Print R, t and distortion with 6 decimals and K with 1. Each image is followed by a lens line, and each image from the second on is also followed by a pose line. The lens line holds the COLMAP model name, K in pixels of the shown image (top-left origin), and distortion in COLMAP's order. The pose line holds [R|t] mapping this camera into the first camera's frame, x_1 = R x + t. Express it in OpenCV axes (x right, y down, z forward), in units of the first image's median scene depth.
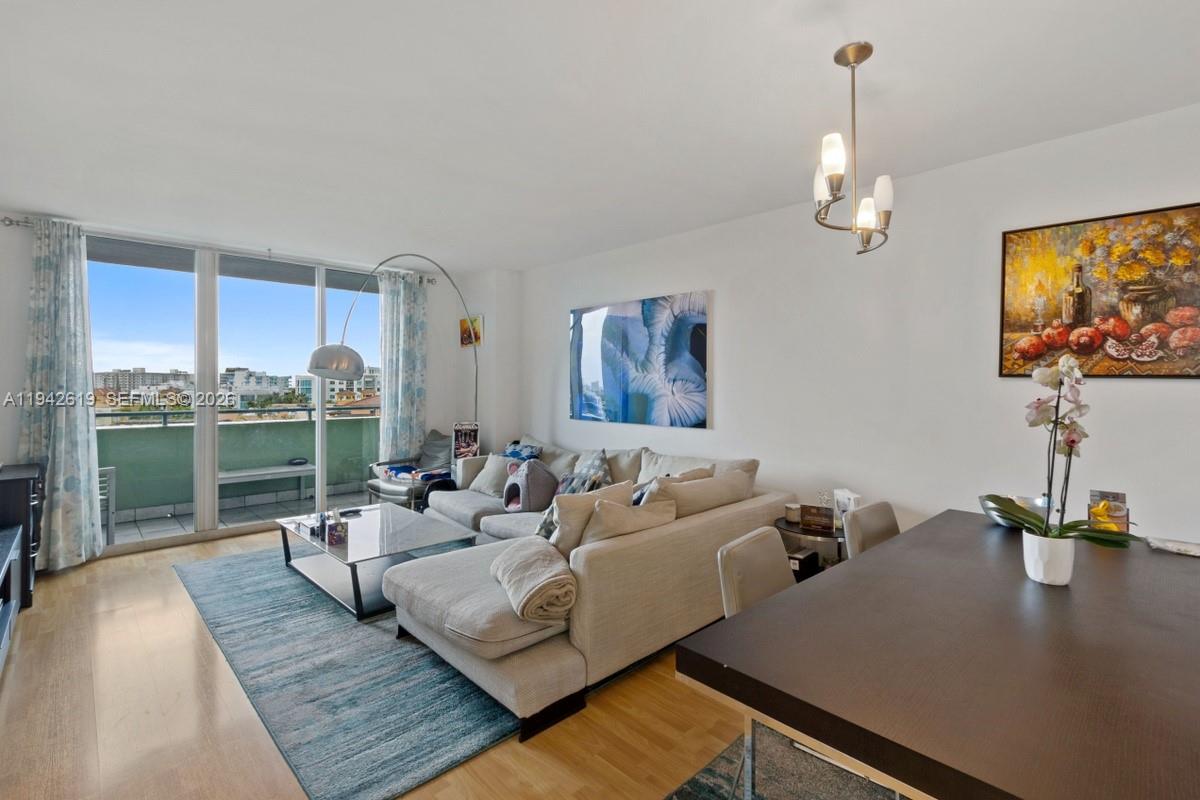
lens RADIAL K [[562.9, 0, 595.7], [0, 562.9, 379.5], [0, 0, 1]] dist [0.000057, 0.000543]
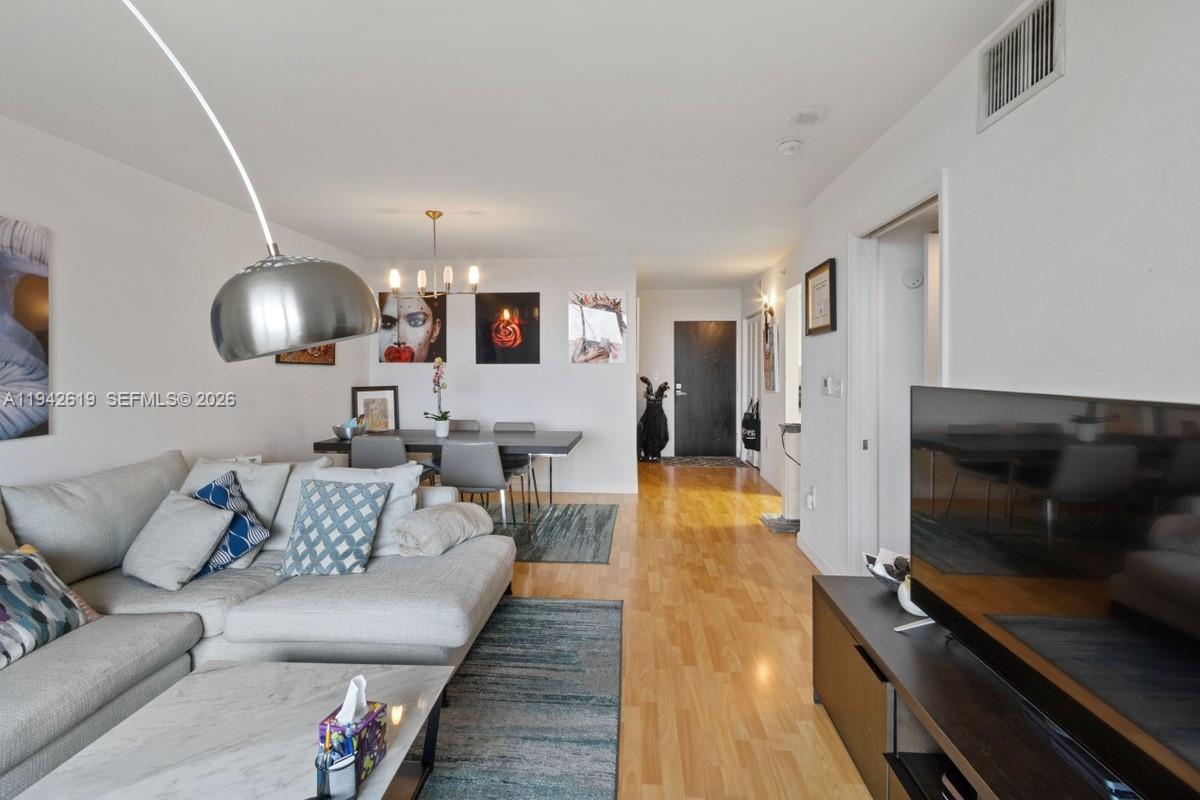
lens RADIAL K [[562.9, 0, 601.0], [0, 562.9, 392.9], [0, 0, 1]] dist [0.000057, 0.000543]
pose [[-0.675811, -0.037519, 0.736120, -0.739365], [-0.001344, 0.998765, 0.049672, 0.003398], [-0.737074, 0.032579, -0.675026, 0.961137]]
